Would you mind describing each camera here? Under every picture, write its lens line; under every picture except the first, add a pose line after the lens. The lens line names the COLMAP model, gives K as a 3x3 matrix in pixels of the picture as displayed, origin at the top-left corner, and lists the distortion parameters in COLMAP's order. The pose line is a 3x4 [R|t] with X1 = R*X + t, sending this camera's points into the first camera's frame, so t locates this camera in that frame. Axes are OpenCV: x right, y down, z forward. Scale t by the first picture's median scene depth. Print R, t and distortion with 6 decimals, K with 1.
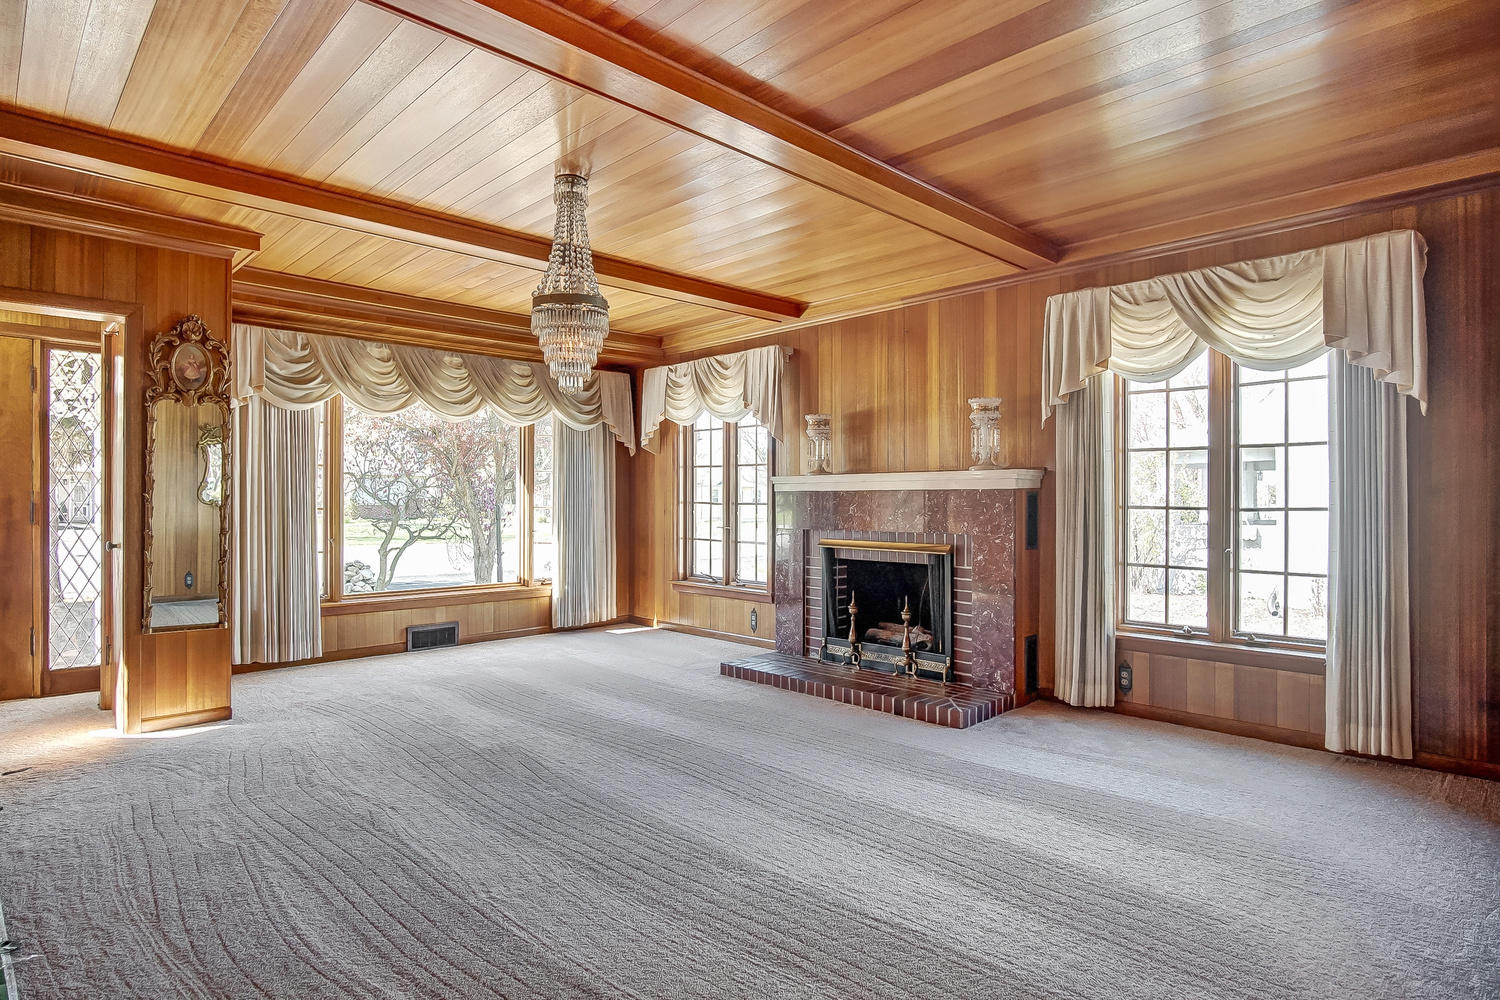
lens RADIAL K [[809.1, 0, 756.1], [0, 809.1, 499.6], [0, 0, 1]] dist [-0.021246, -0.000792]
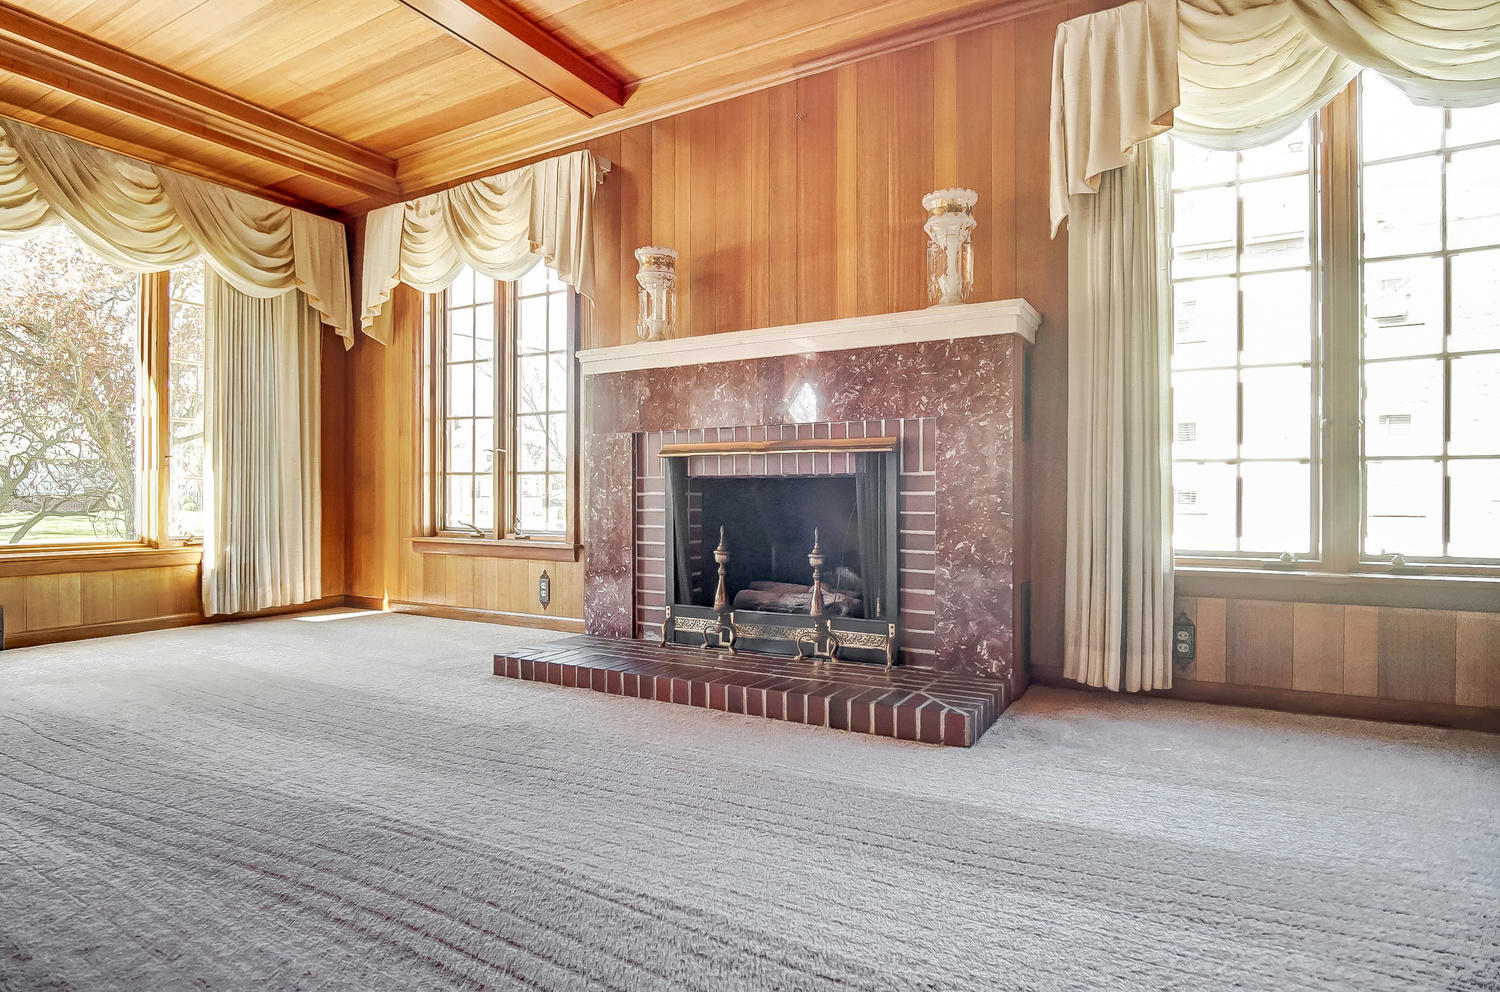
lens RADIAL K [[815.2, 0, 744.3], [0, 815.2, 500.5], [0, 0, 1]] dist [-0.031313, 0.004770]
pose [[0.964172, -0.001322, 0.265275, -0.025535], [0.000249, 0.999992, 0.004081, 0.090712], [-0.265278, -0.003868, 0.964164, 0.400572]]
